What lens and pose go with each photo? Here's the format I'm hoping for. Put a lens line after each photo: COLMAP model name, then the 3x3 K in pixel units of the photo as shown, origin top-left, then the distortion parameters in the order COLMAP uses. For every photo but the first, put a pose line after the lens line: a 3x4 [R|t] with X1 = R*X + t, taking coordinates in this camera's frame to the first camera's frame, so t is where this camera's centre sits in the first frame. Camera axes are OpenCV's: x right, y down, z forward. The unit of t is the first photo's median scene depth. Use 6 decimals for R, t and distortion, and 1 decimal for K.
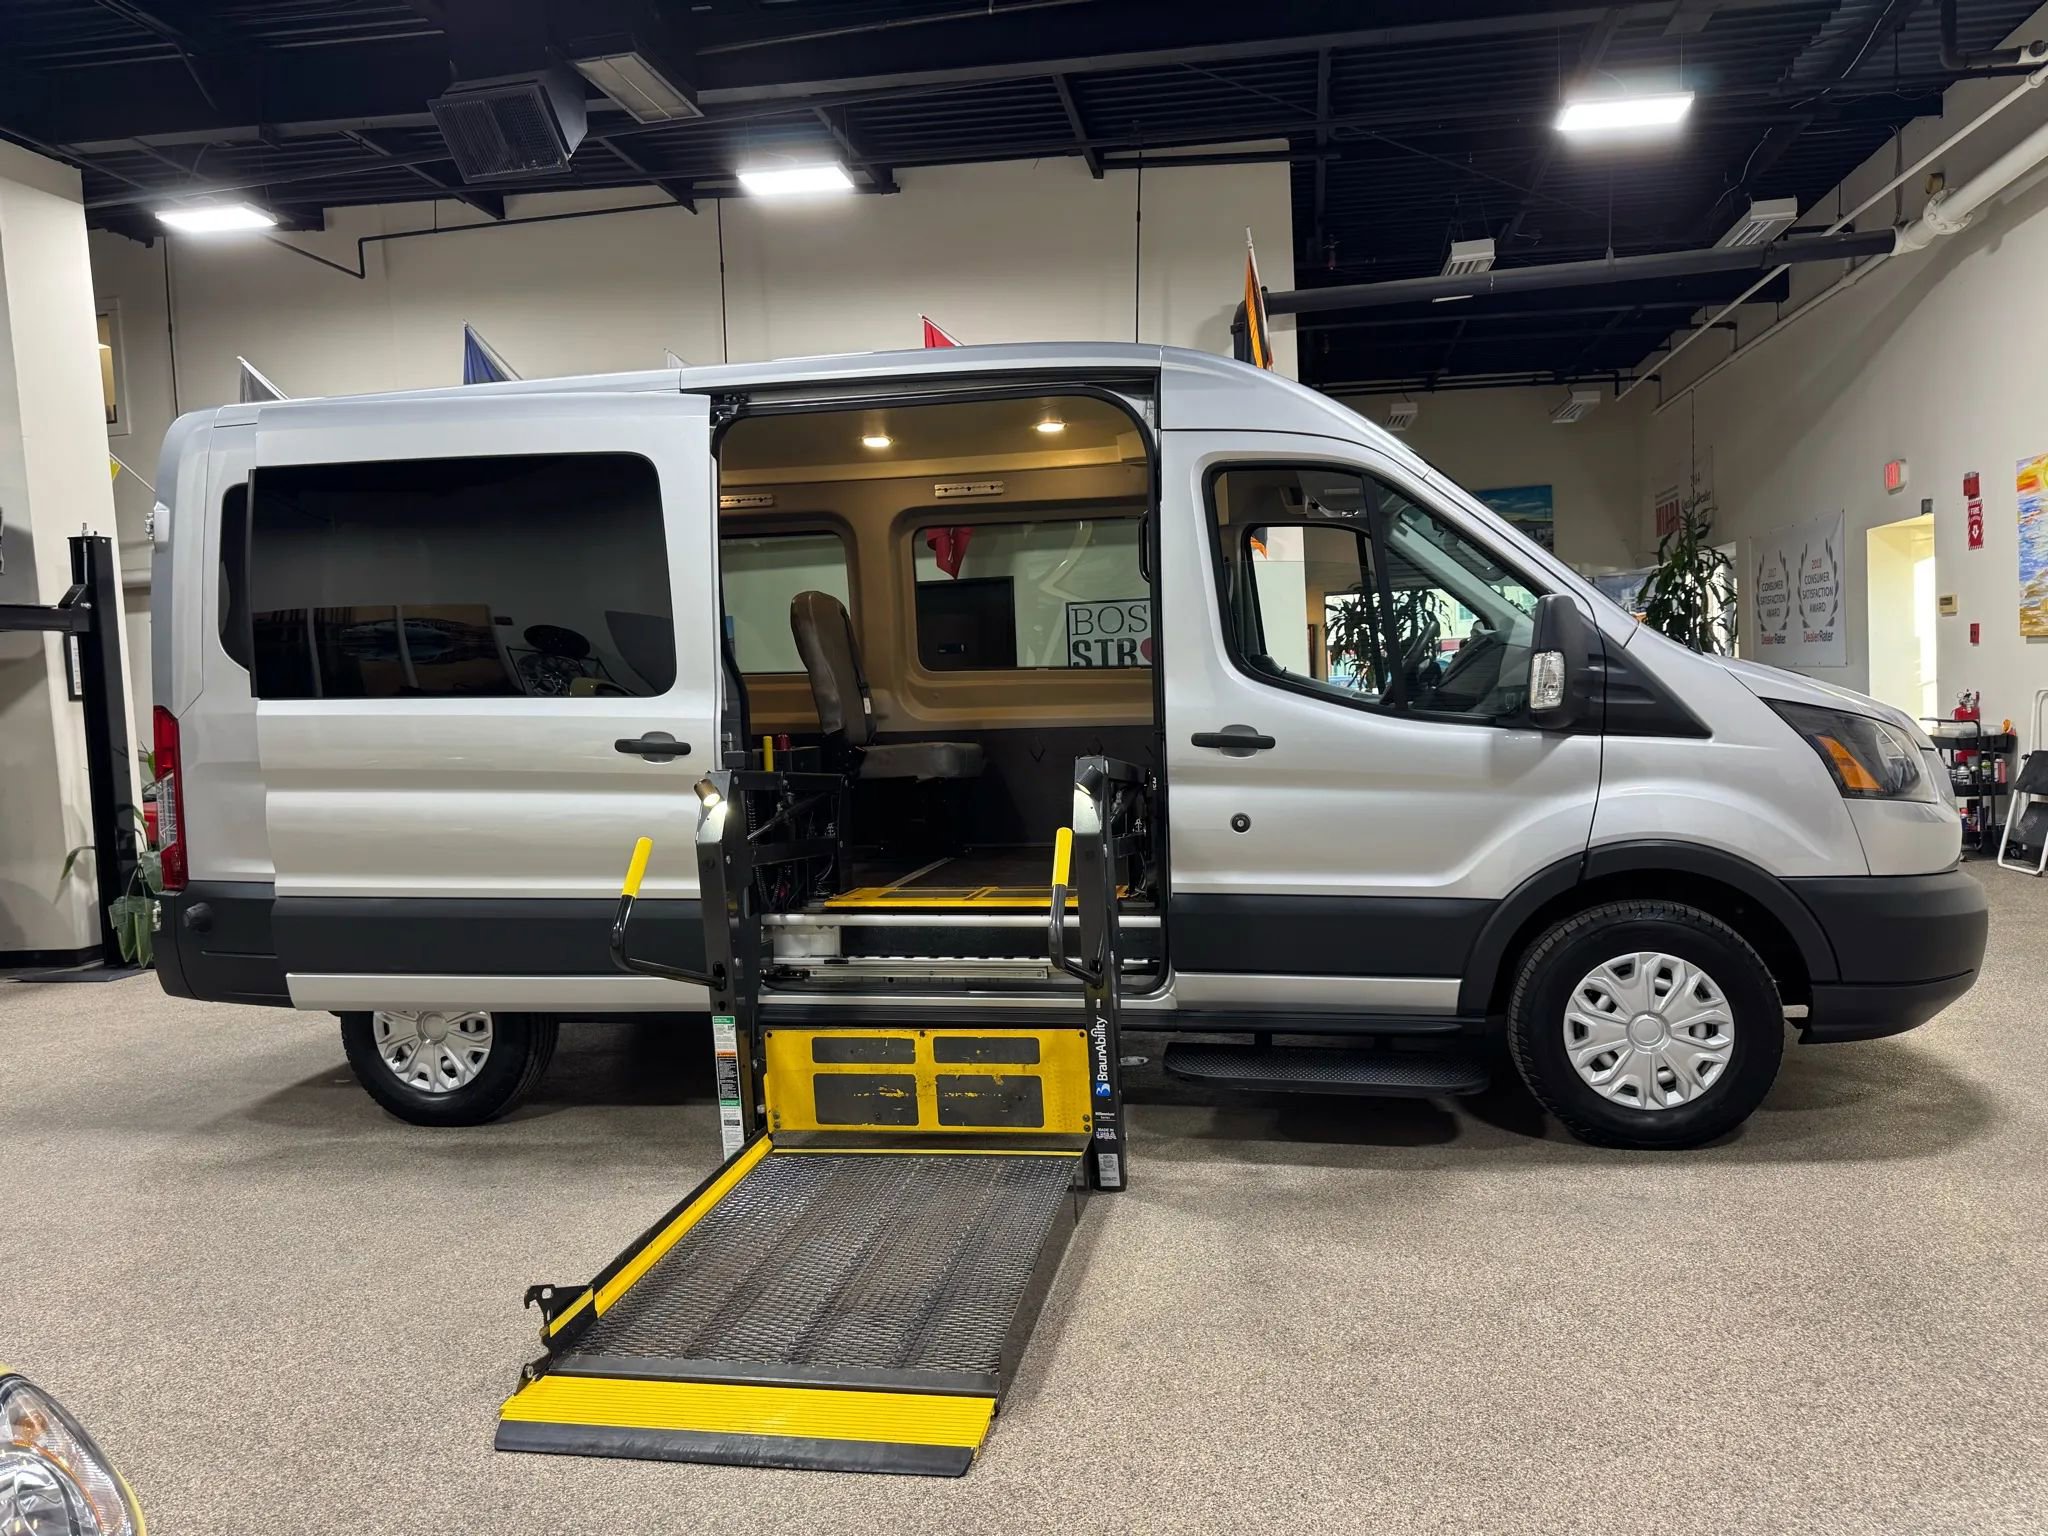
lens RADIAL K [[1443.6, 0, 1021.4], [0, 1443.6, 769.8], [0, 0, 1]] dist [0.004924, -0.005200]
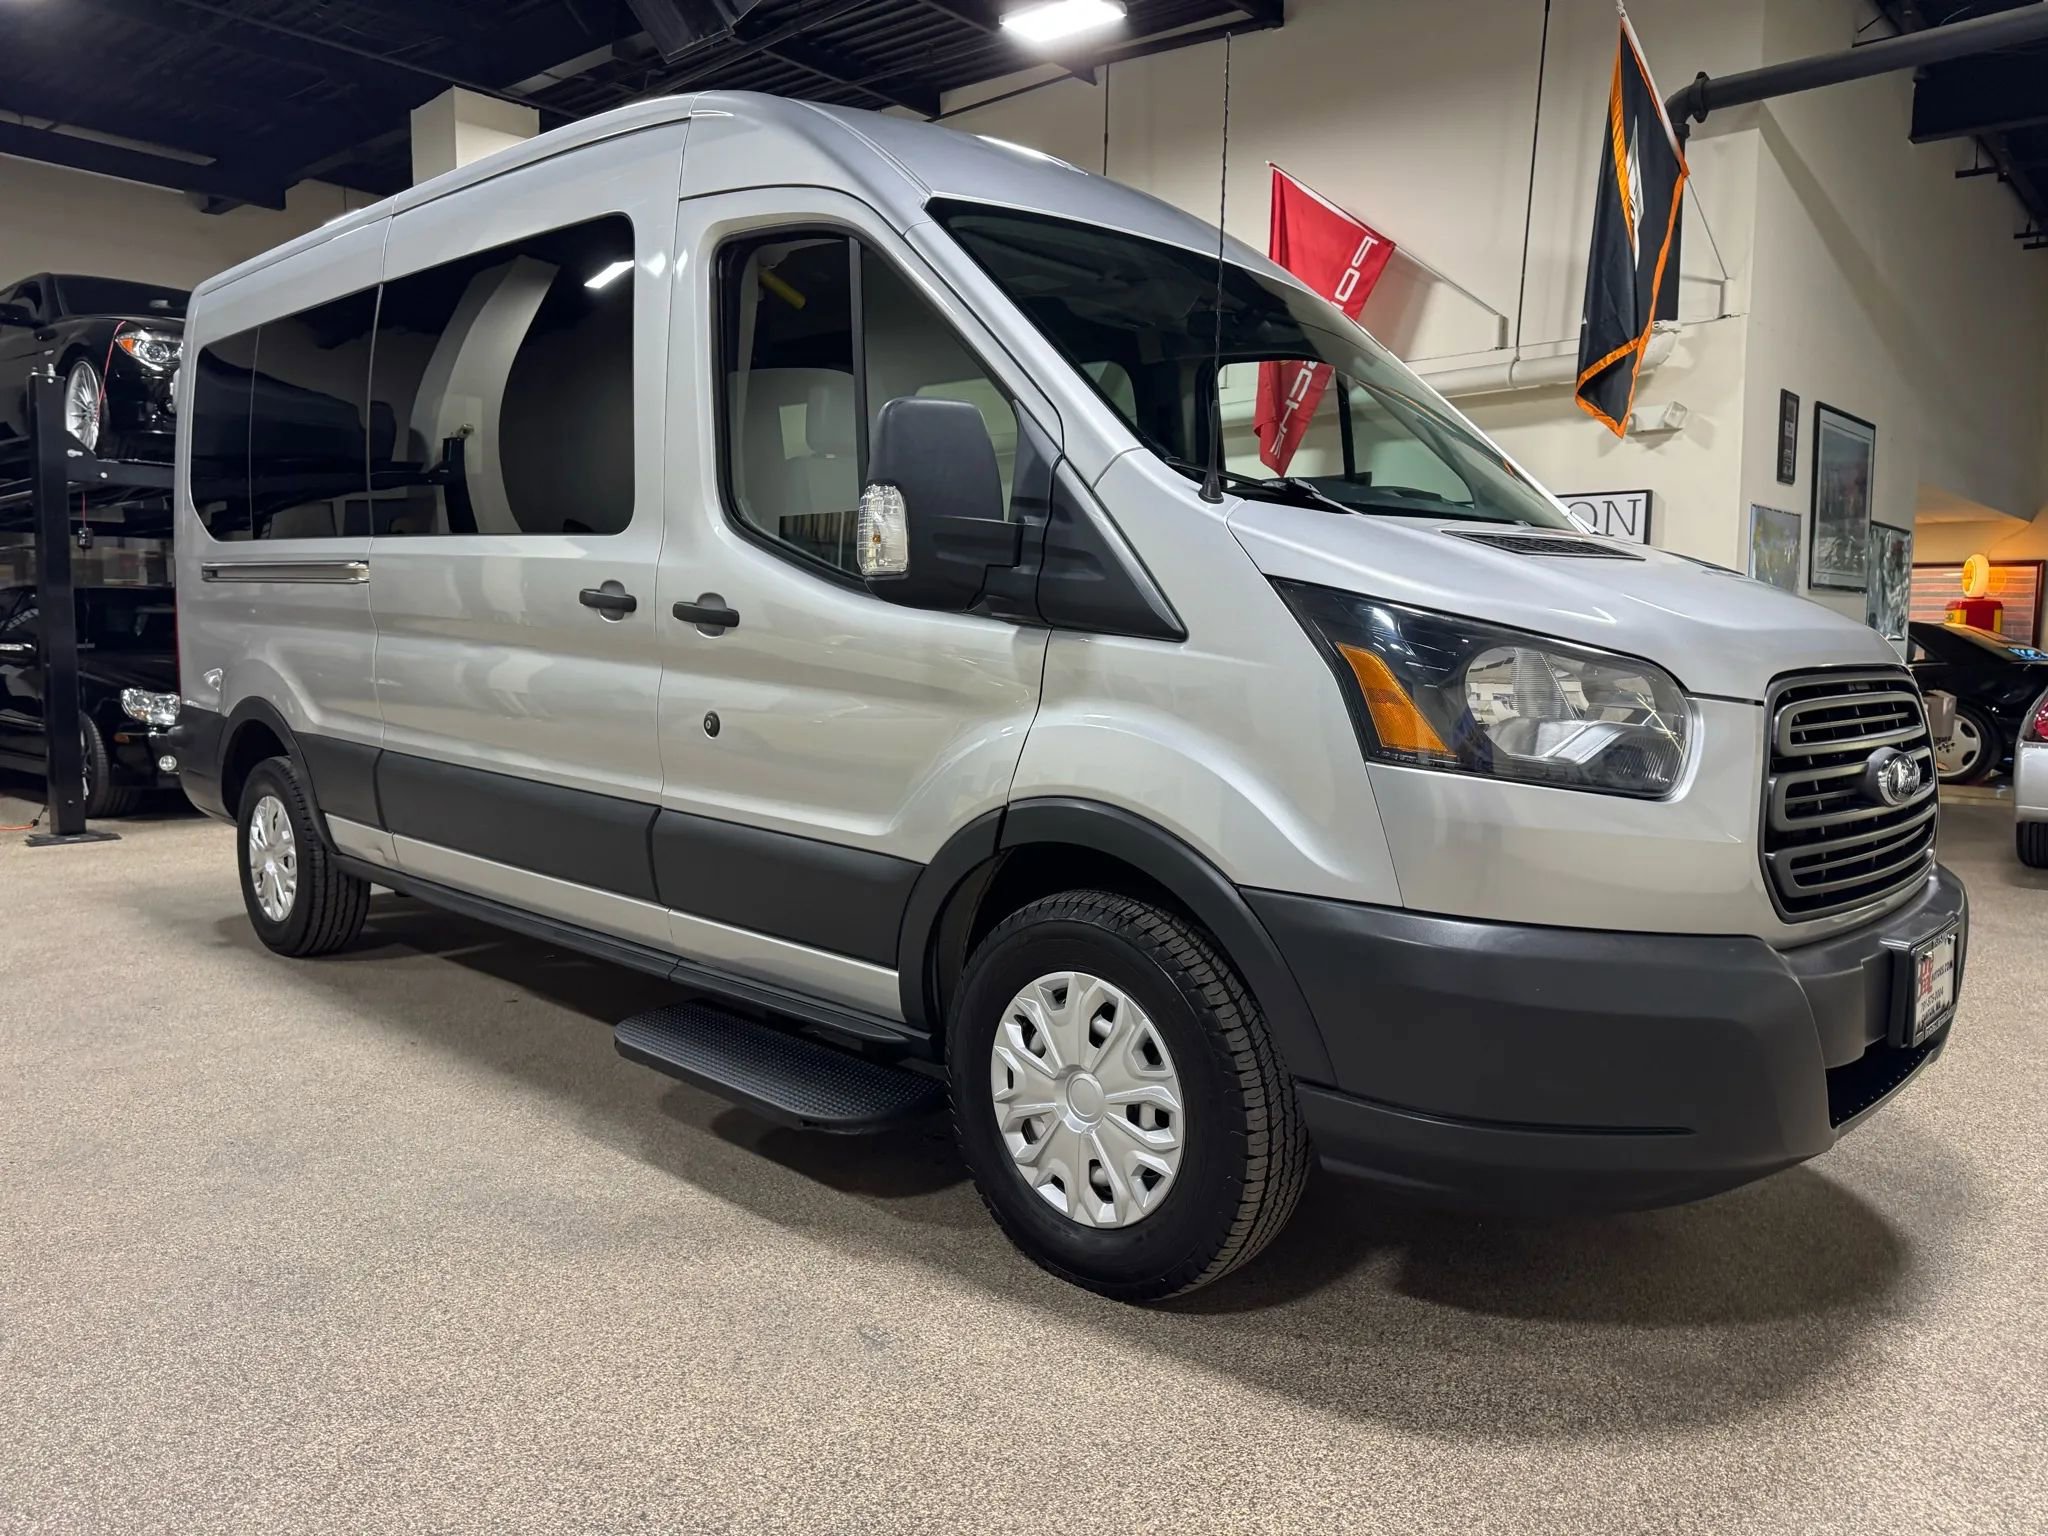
lens RADIAL K [[1438.4, 0, 1045.3], [0, 1438.4, 782.7], [0, 0, 1]] dist [0.002884, -0.000094]
pose [[0.855411, 0.107331, -0.506706, 0.548775], [-0.080733, 0.993966, 0.074253, -0.001578], [0.511618, -0.022609, 0.858915, 0.345551]]
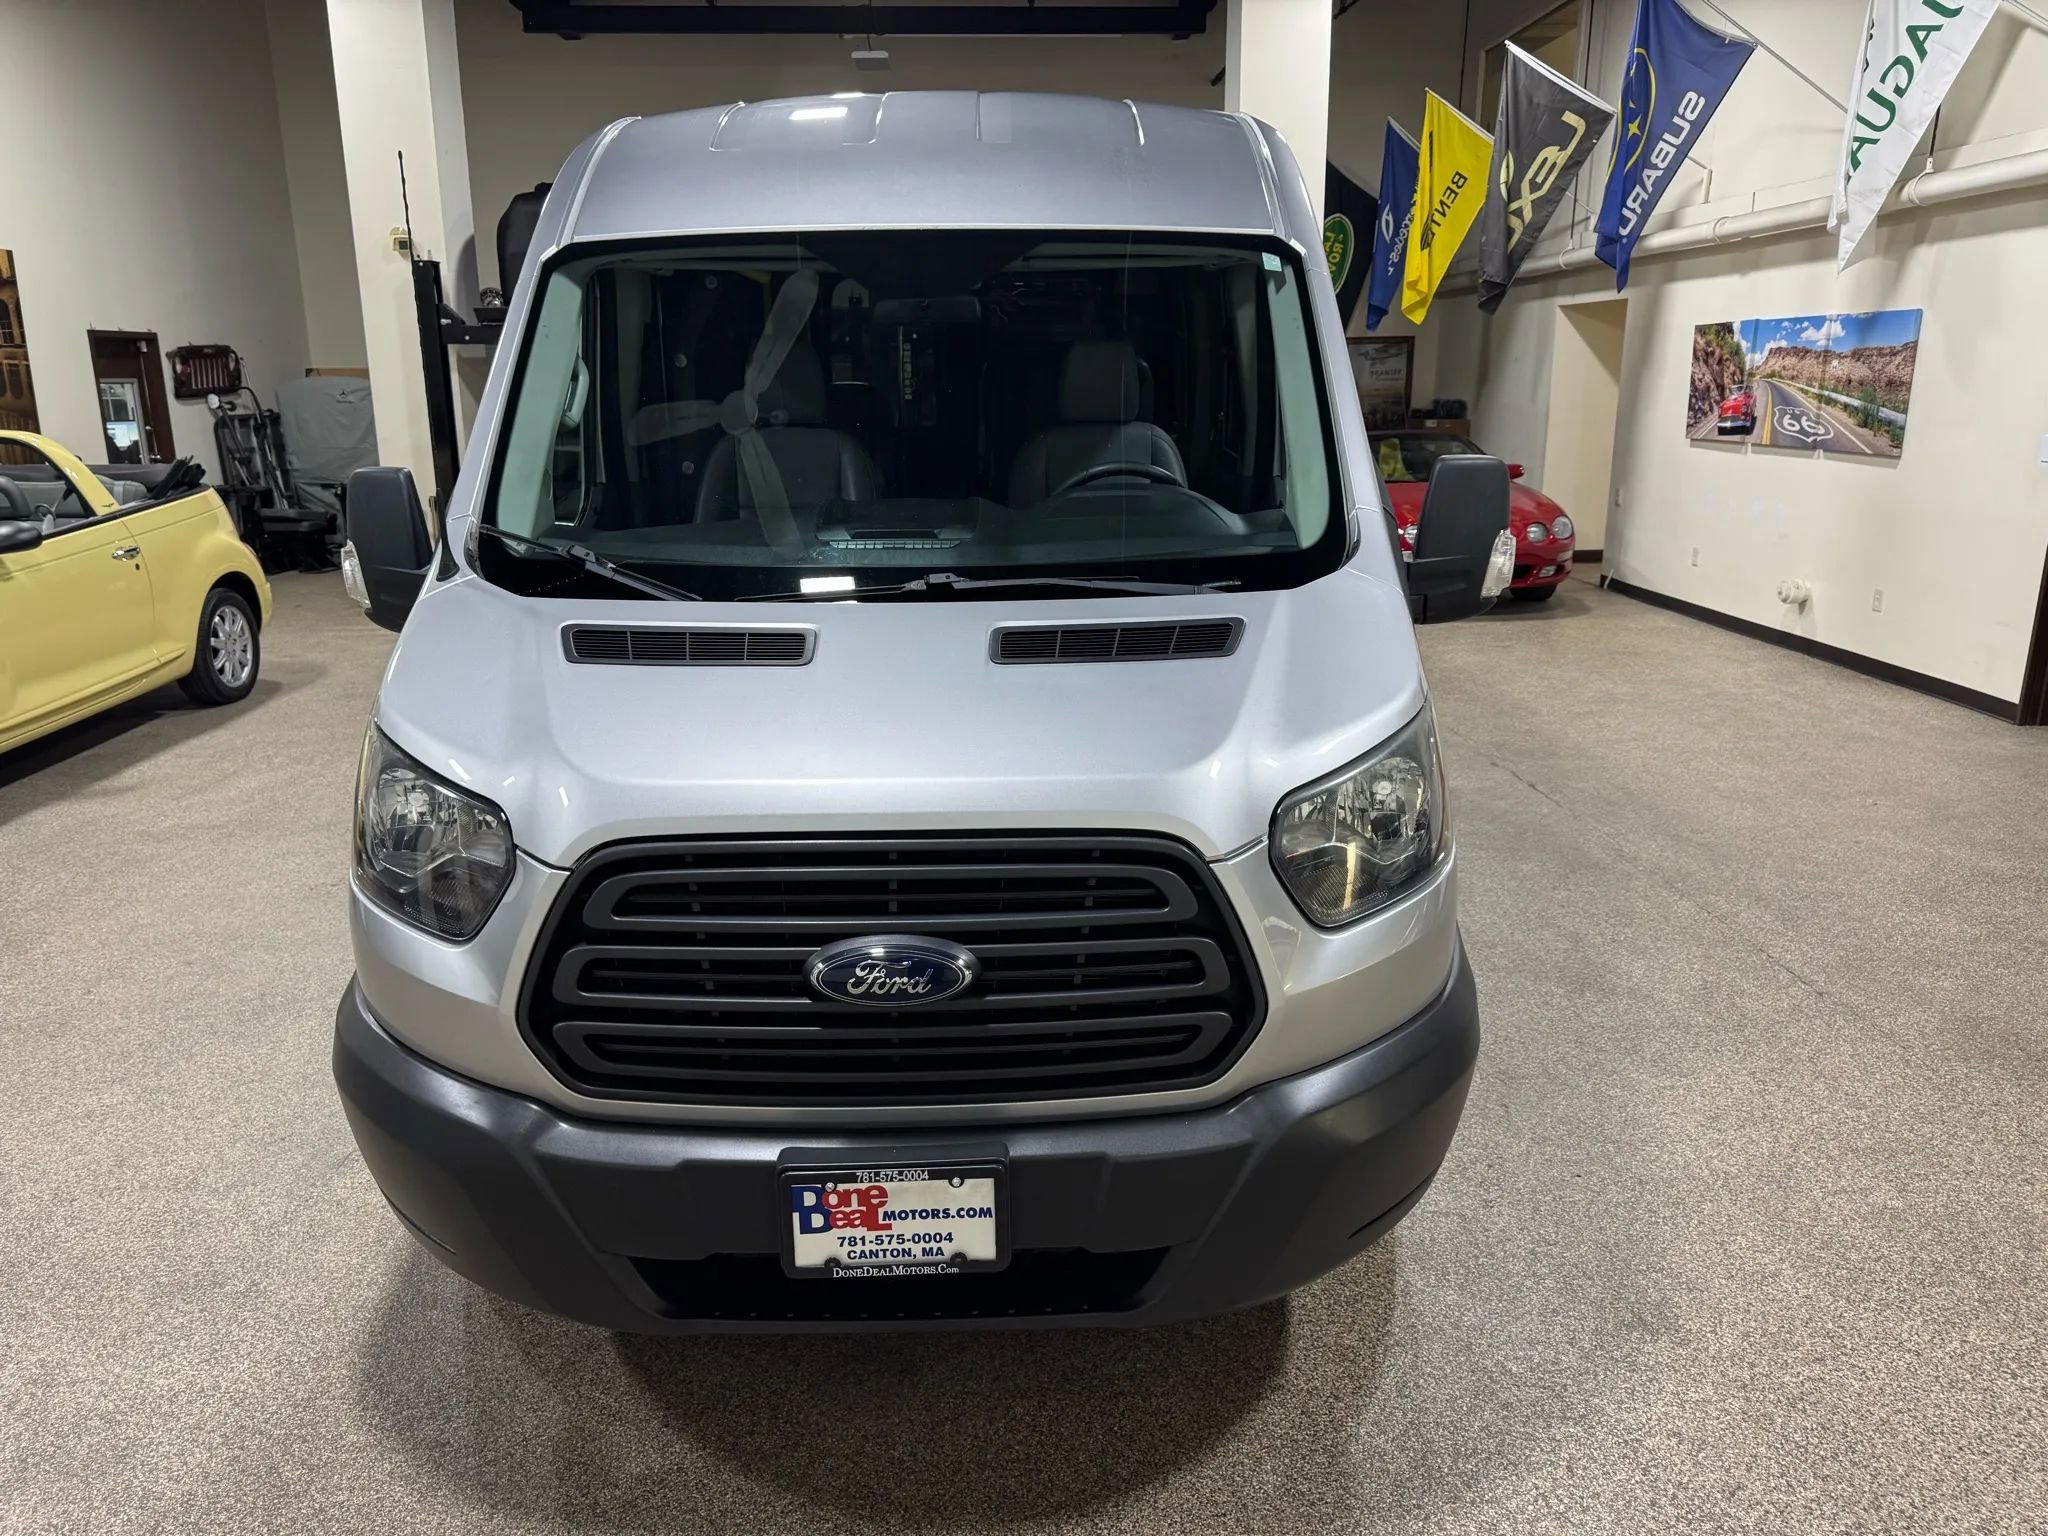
lens RADIAL K [[1439.0, 0, 1018.8], [0, 1439.0, 778.6], [0, 0, 1]] dist [0.007344, -0.007281]
pose [[0.215313, 0.310071, -0.926011, 0.895877], [-0.053648, 0.950576, 0.305822, -0.162665], [0.975070, -0.016168, 0.221306, 0.846894]]
